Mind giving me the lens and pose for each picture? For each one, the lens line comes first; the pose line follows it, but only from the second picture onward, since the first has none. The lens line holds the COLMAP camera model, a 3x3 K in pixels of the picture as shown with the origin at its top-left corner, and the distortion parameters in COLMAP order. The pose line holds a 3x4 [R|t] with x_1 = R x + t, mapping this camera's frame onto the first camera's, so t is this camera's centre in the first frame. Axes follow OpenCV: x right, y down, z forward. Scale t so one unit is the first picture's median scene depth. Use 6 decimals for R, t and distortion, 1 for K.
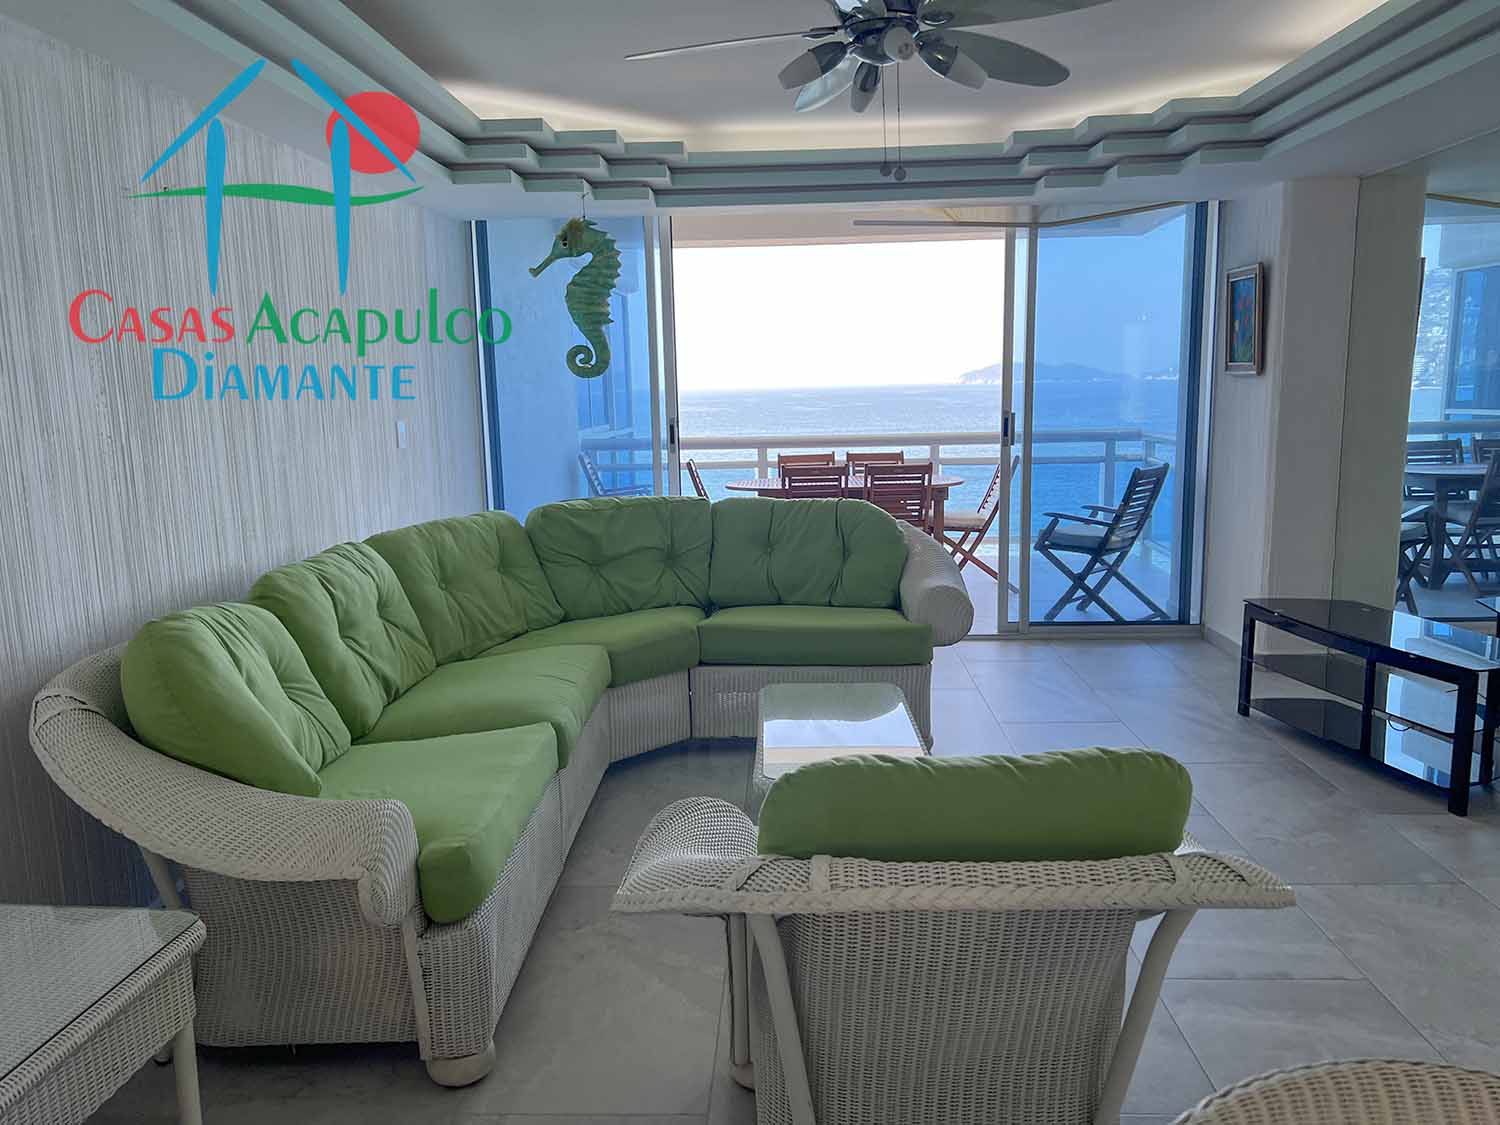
lens RADIAL K [[1128.6, 0, 753.3], [0, 1128.6, 564.3], [0, 0, 1]] dist [0.112300, -0.169733]
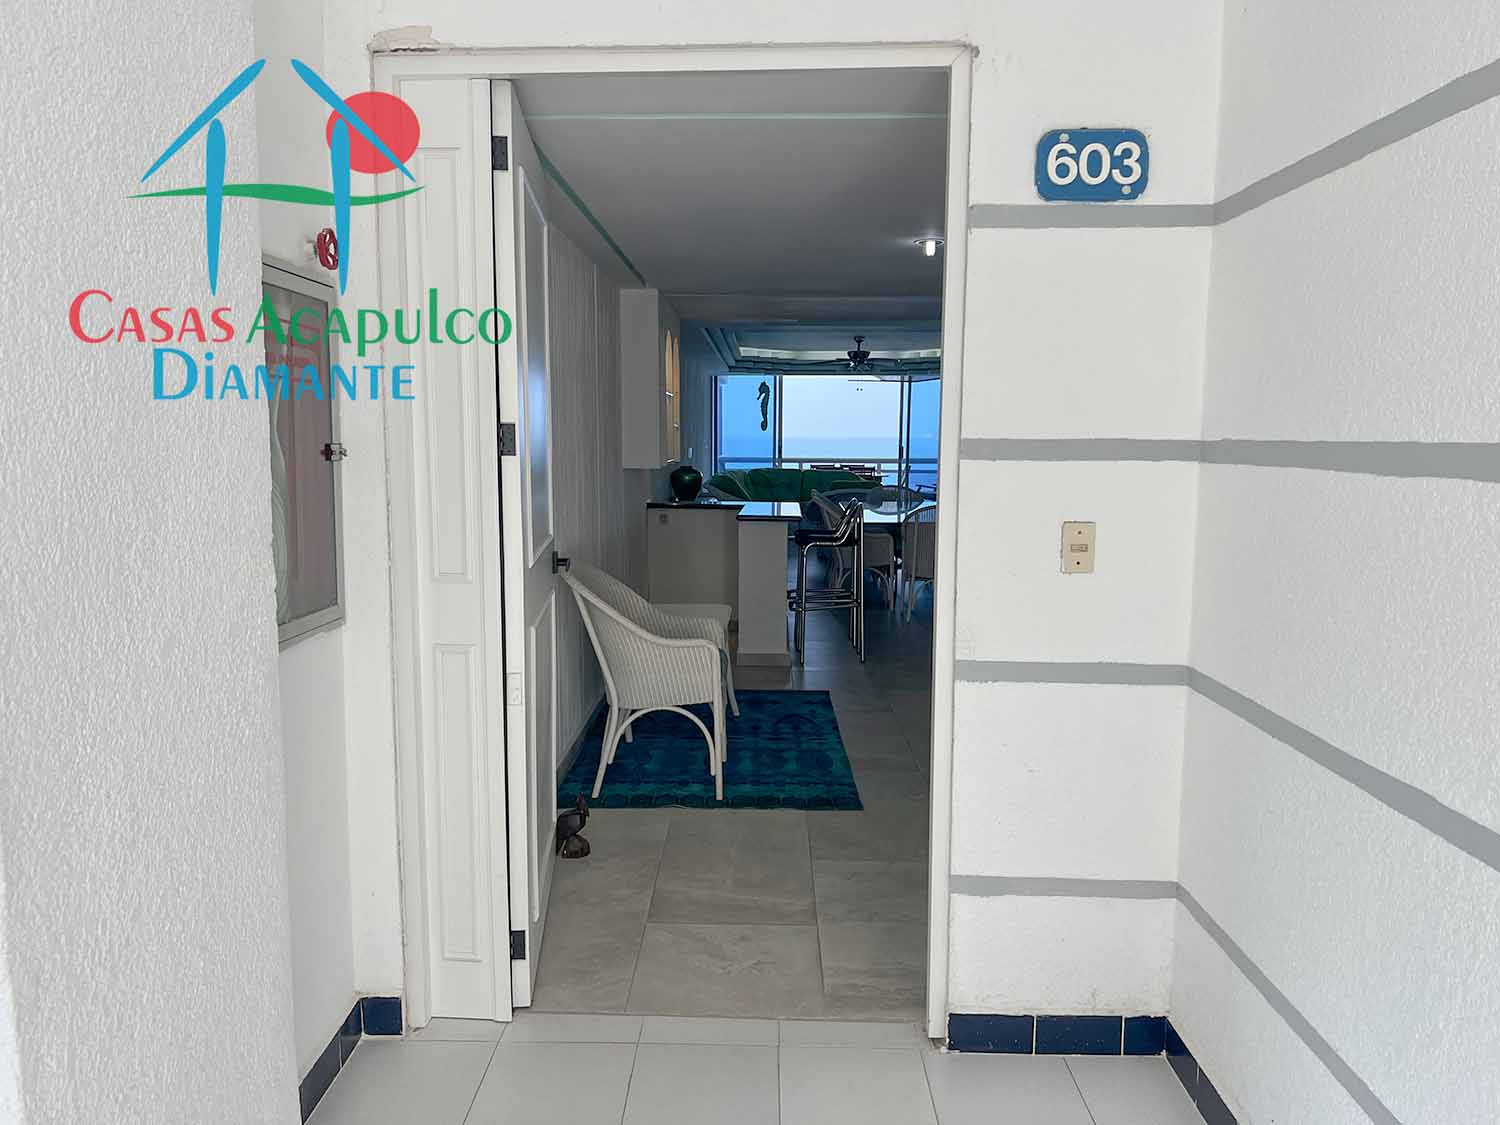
lens RADIAL K [[1128.6, 0, 753.3], [0, 1128.6, 564.3], [0, 0, 1]] dist [0.112300, -0.169733]
pose [[0.999308, 0.025293, 0.027258, -0.242069], [-0.024118, 0.998800, -0.042621, 0.329424], [-0.028304, 0.041934, 0.998719, -2.047303]]
